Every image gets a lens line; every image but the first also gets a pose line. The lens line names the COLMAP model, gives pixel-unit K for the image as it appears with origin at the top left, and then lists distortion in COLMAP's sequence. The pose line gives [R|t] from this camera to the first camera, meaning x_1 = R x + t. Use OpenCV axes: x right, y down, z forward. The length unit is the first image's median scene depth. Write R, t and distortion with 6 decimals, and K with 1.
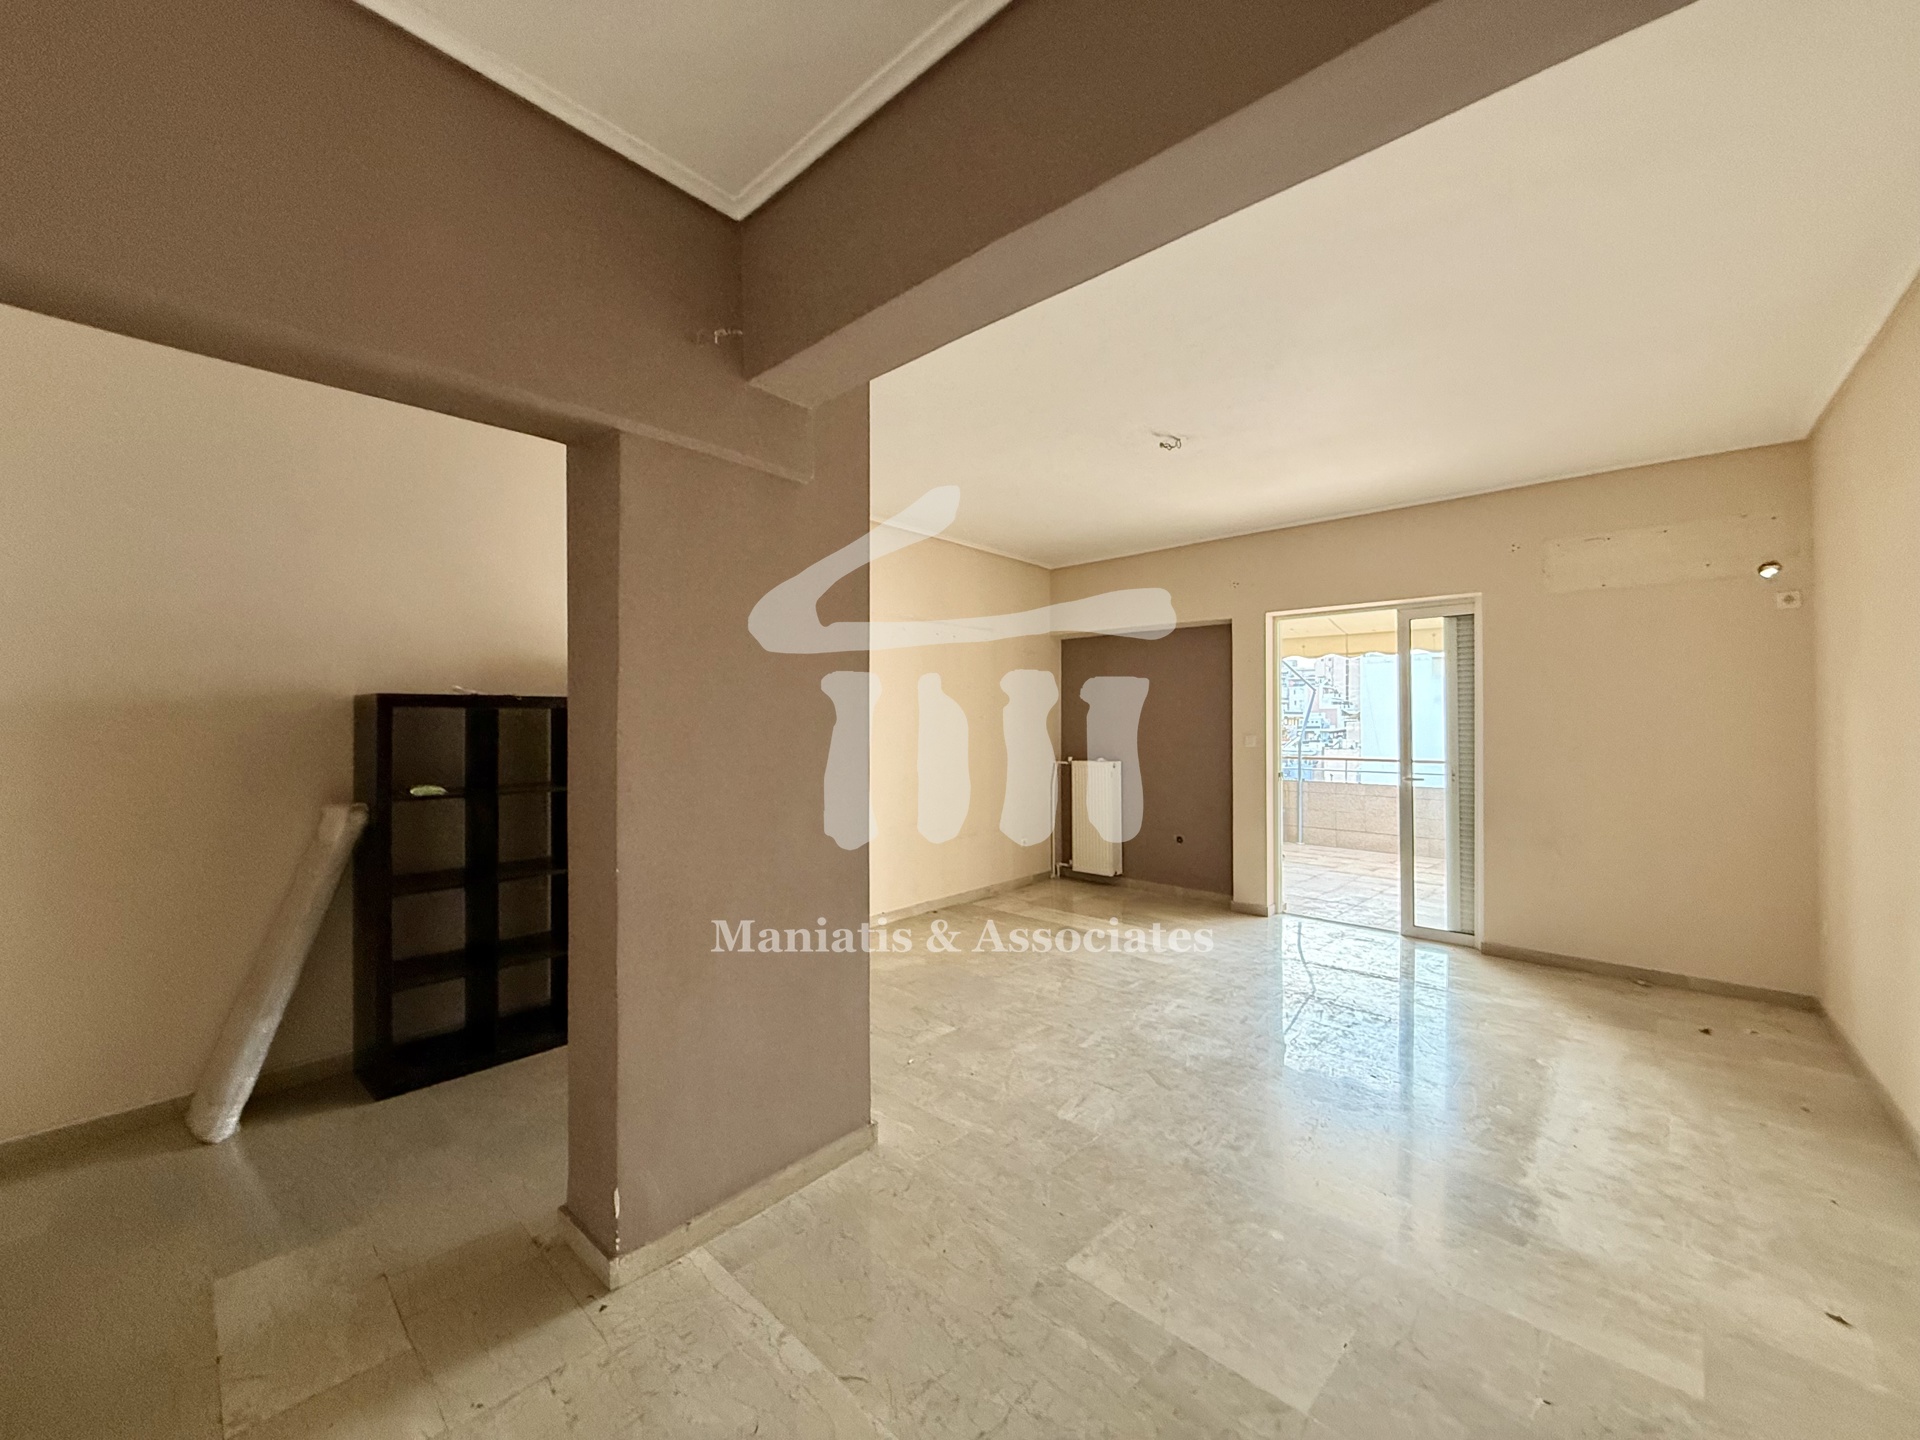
lens RADIAL K [[766.6, 0, 954.2], [0, 766.6, 718.7], [0, 0, 1]] dist [-0.001192, 0.000345]
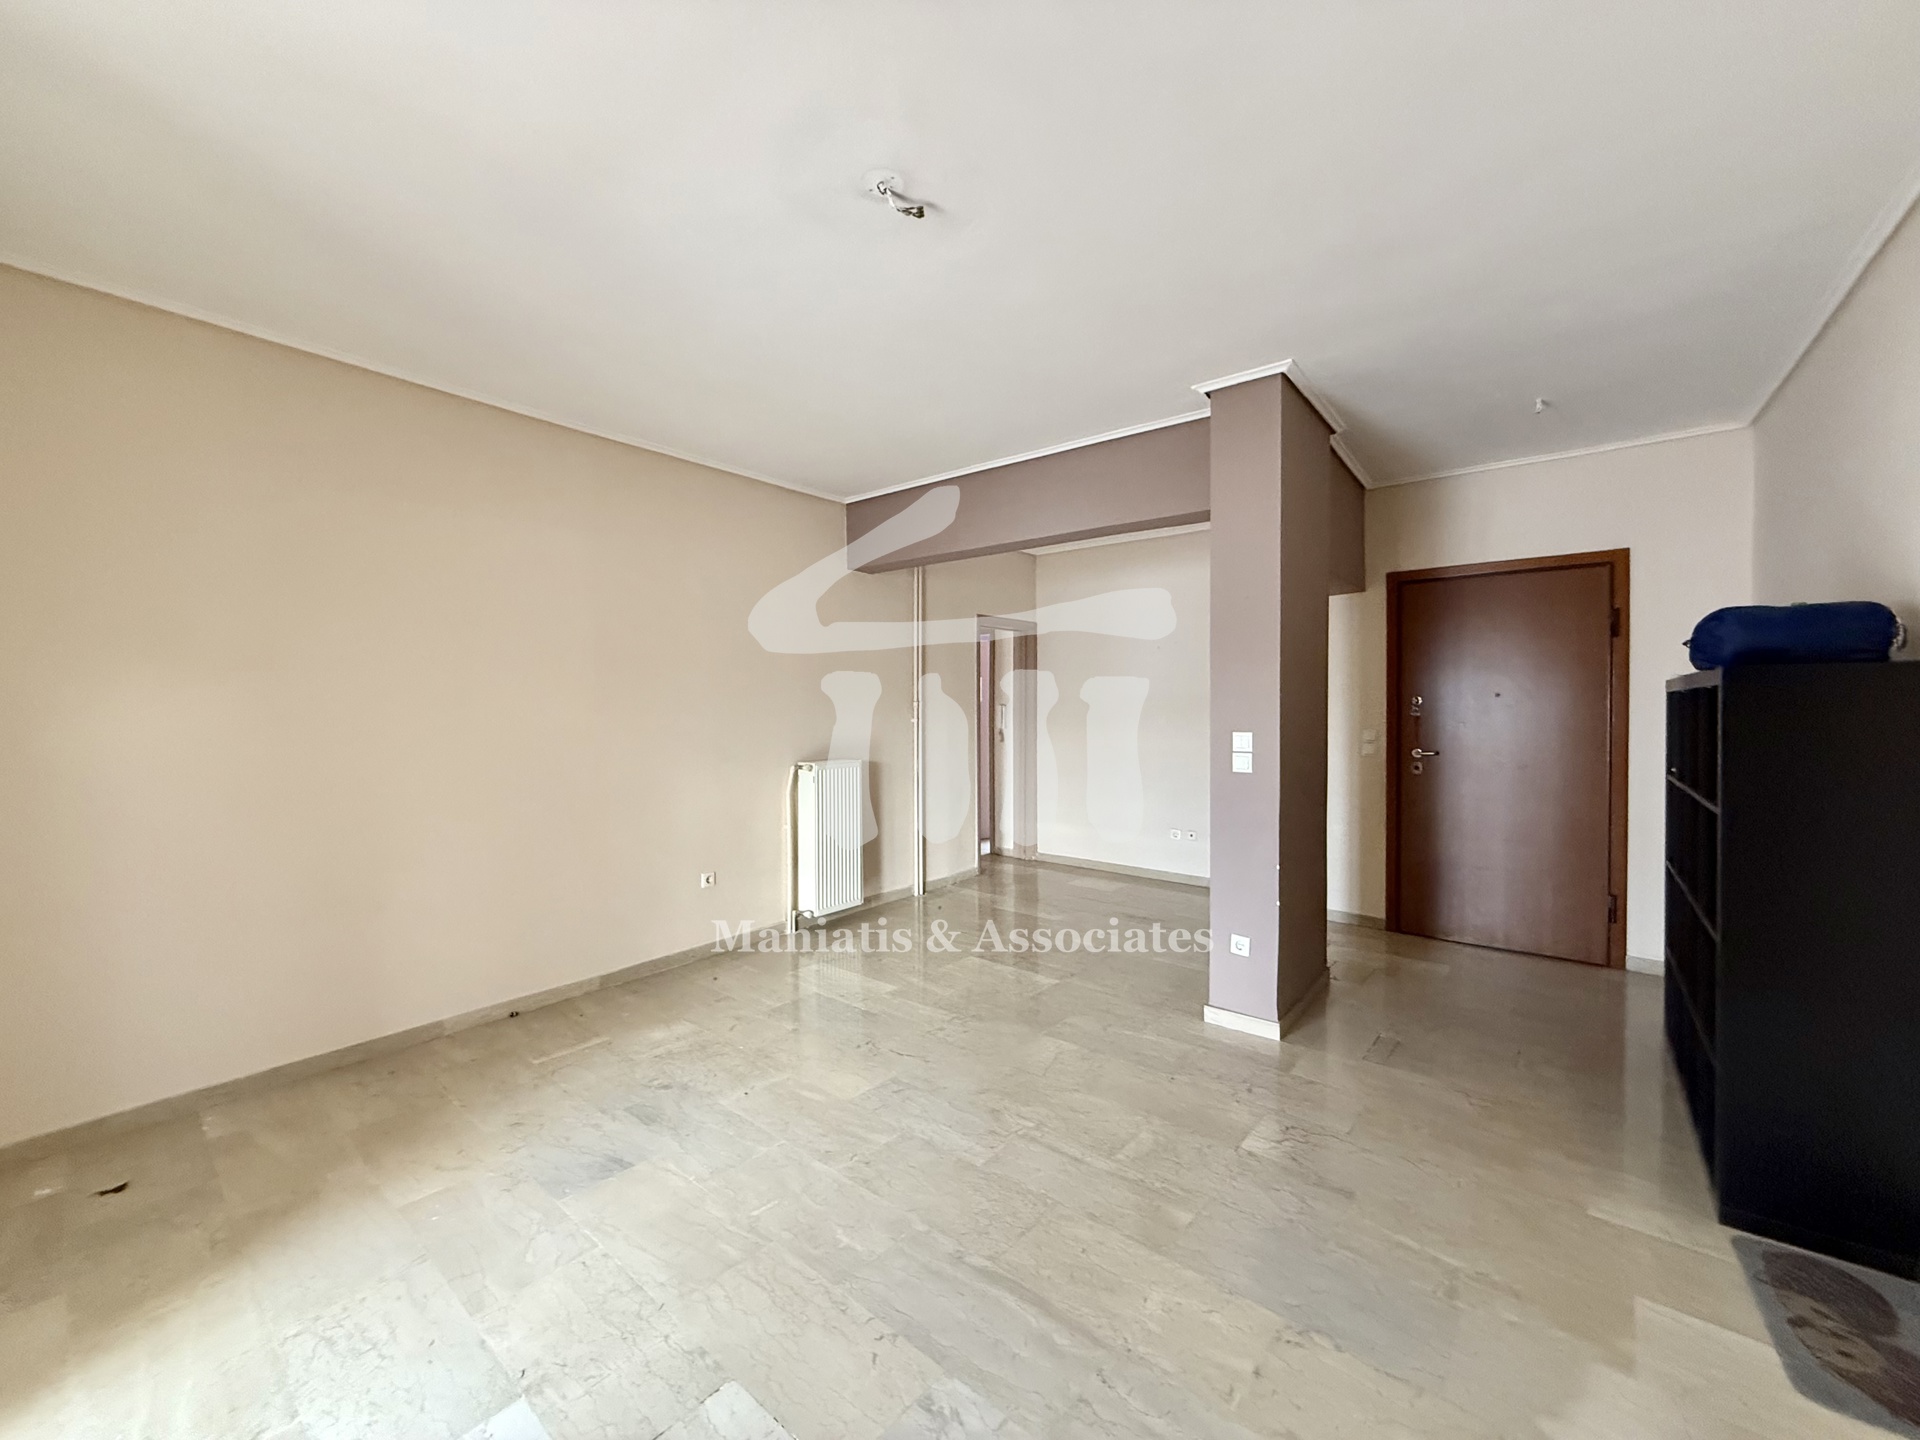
lens RADIAL K [[766.6, 0, 955.8], [0, 766.6, 716.7], [0, 0, 1]] dist [-0.001192, 0.000345]
pose [[-0.998068, 0.006113, -0.061824, 0.414856], [0.005330, 0.999904, 0.012823, 0.003569], [0.061897, 0.012469, -0.998005, 2.301285]]
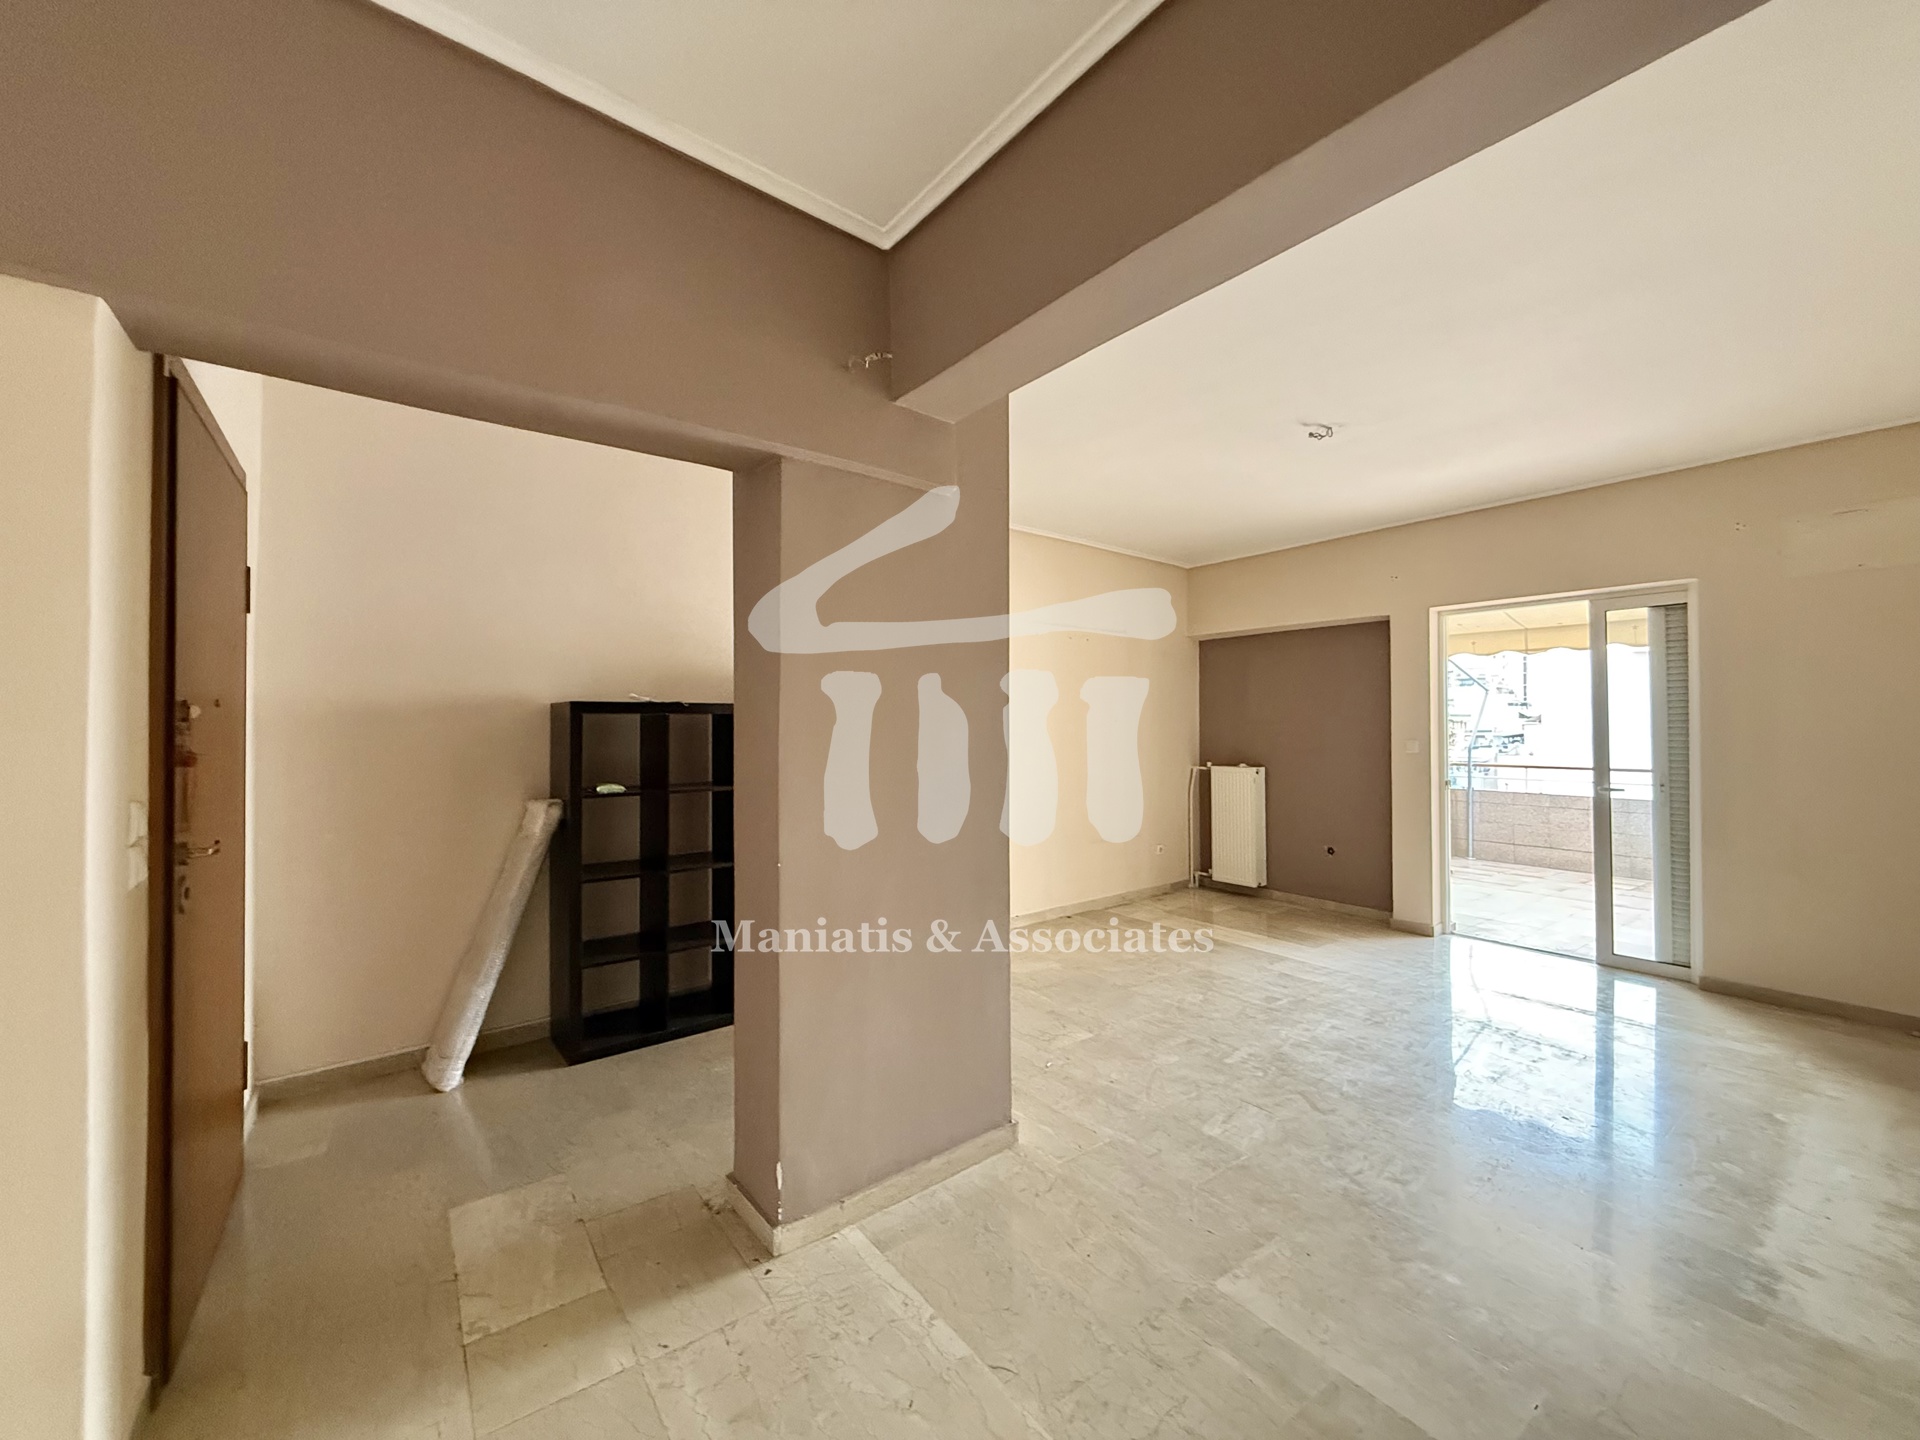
lens RADIAL K [[766.6, 0, 953.5], [0, 766.6, 718.5], [0, 0, 1]] dist [-0.001192, 0.000345]
pose [[0.986119, -0.002831, -0.166017, -0.014928], [0.001882, 0.999981, -0.005871, -0.000474], [0.166031, 0.005477, 0.986105, -0.015686]]
